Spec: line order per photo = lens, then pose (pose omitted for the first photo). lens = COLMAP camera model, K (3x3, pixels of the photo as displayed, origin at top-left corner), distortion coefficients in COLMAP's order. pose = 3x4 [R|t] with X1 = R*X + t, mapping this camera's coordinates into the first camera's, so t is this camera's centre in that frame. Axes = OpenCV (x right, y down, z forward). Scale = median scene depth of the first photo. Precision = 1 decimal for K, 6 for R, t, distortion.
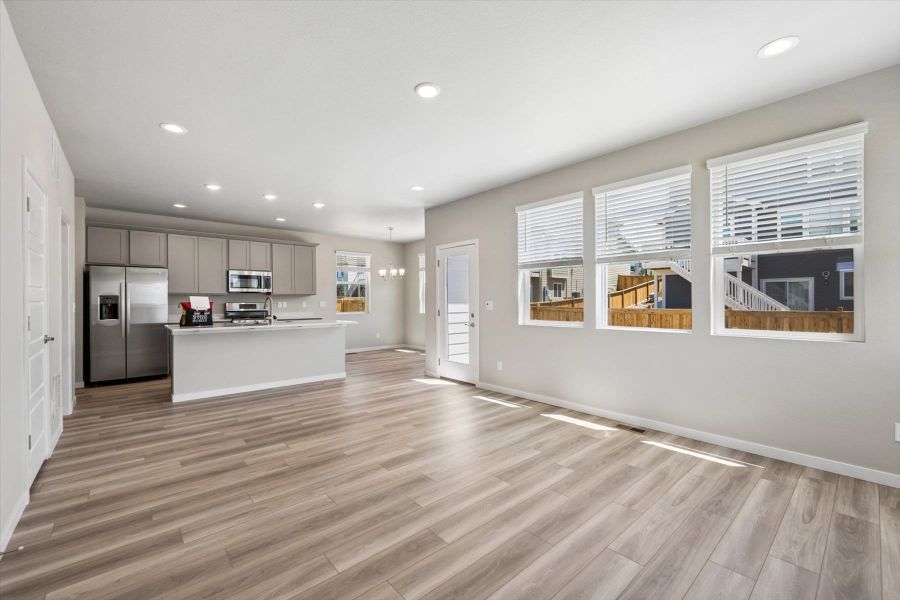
lens RADIAL K [[375.6, 0, 450.0], [0, 375.6, 300.0], [0, 0, 1]] dist [-0.000151, 0.000000]
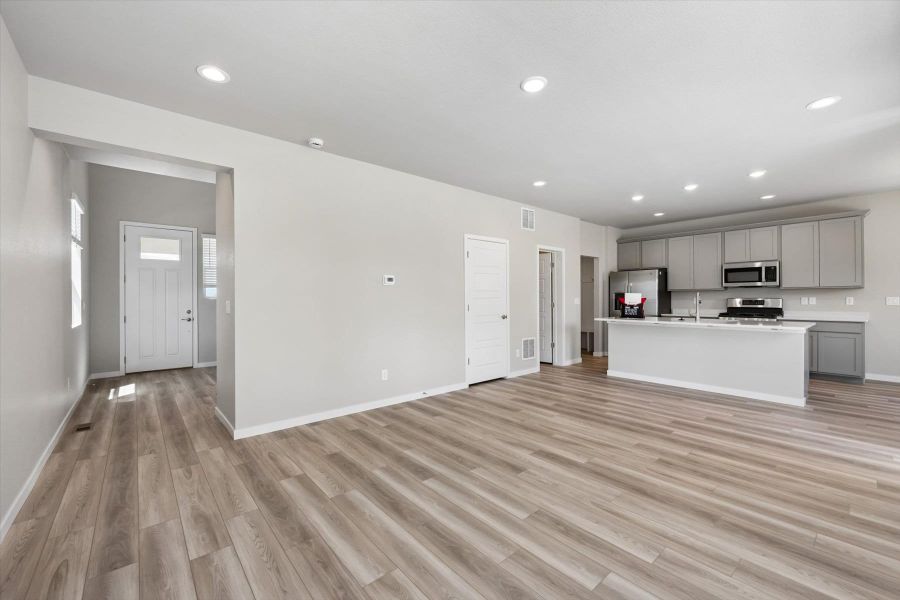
lens RADIAL K [[365.8, 0, 446.2], [0, 365.8, 298.3], [0, 0, 1]] dist [0.001031, 0.000139]
pose [[-0.015406, 0.005579, -0.999866, 0.599401], [0.005865, 0.999968, 0.005489, -0.003566], [0.999864, -0.005780, -0.015438, 0.519348]]
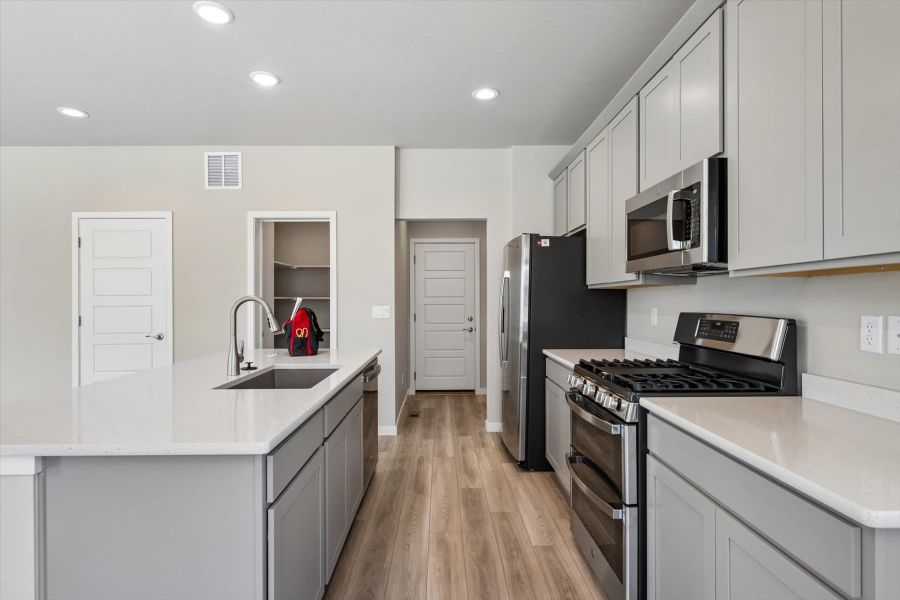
lens RADIAL K [[487.4, 0, 449.0], [0, 487.4, 307.7], [0, 0, 1]] dist [-0.002570, -0.000621]
pose [[-0.645185, 0.007465, -0.763990, -0.337221], [0.008604, 0.999960, 0.002505, 0.011445], [0.763978, -0.004957, -0.645223, 1.953474]]
